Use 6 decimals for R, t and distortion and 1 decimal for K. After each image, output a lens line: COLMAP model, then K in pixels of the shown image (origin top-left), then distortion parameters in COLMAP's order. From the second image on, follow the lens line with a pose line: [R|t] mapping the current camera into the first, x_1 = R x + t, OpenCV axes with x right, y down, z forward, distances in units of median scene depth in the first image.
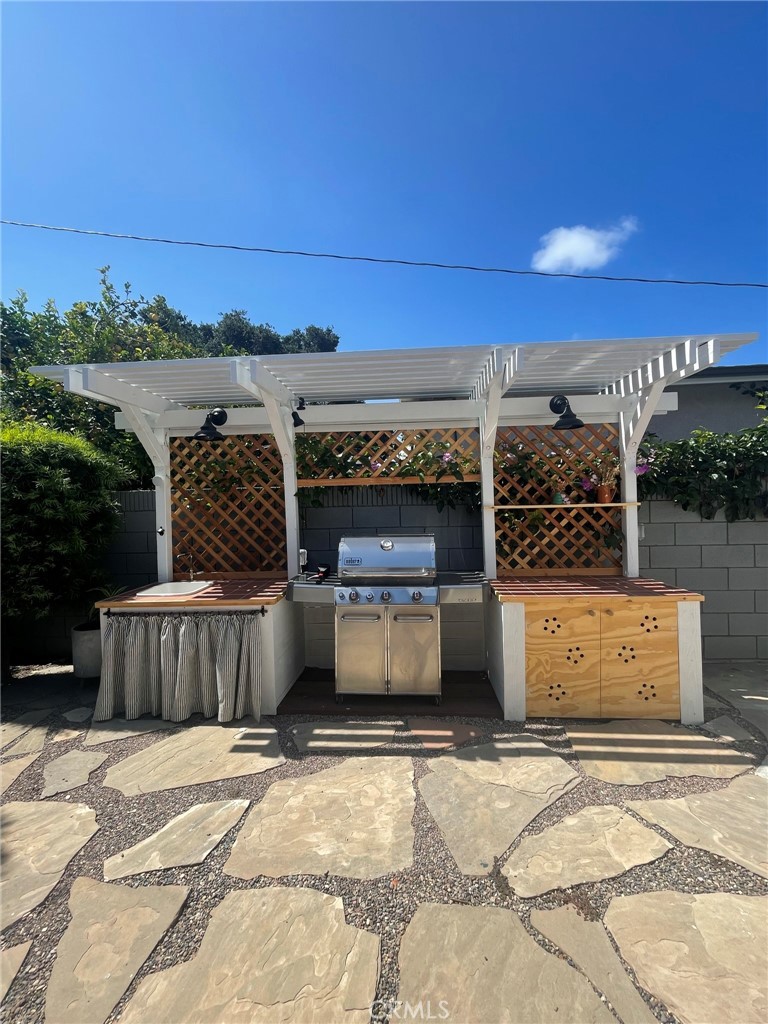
lens RADIAL K [[414.4, 0, 383.1], [0, 414.4, 510.1], [0, 0, 1]] dist [0.000773, 0.000116]
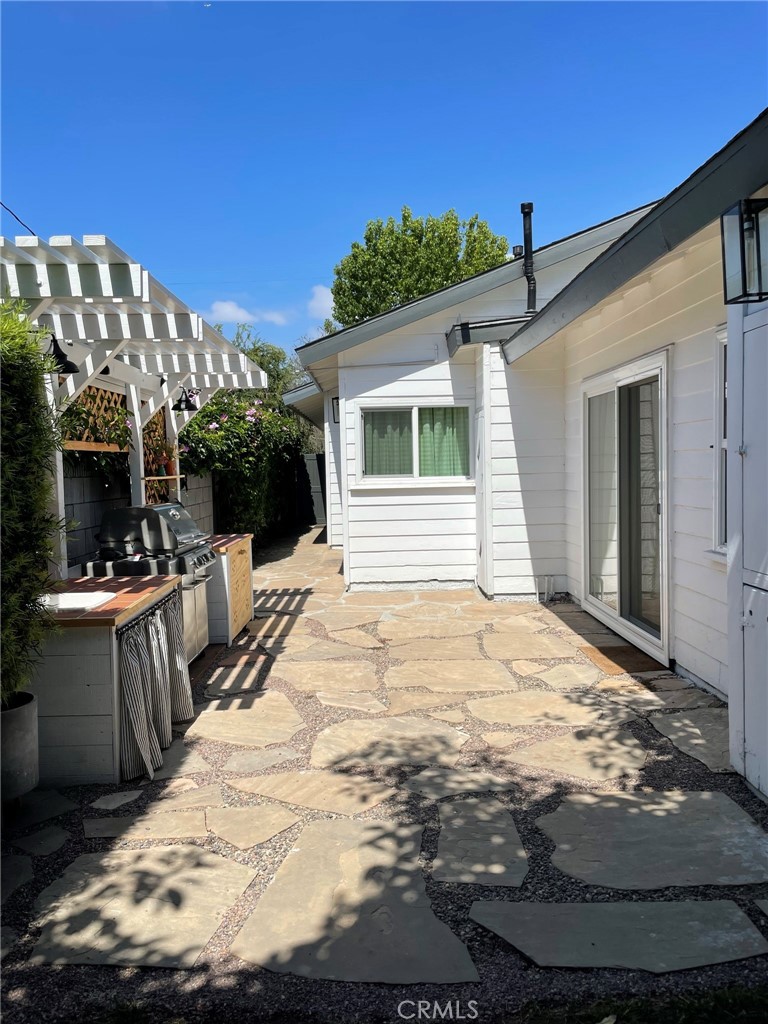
lens RADIAL K [[776.8, 0, 383.4], [0, 776.8, 510.0], [0, 0, 1]] dist [0.005017, 0.000544]
pose [[-0.078107, -0.037415, 0.996243, -2.161108], [0.042723, 0.998252, 0.040840, 0.022517], [-0.996029, 0.045752, -0.076372, 0.741194]]
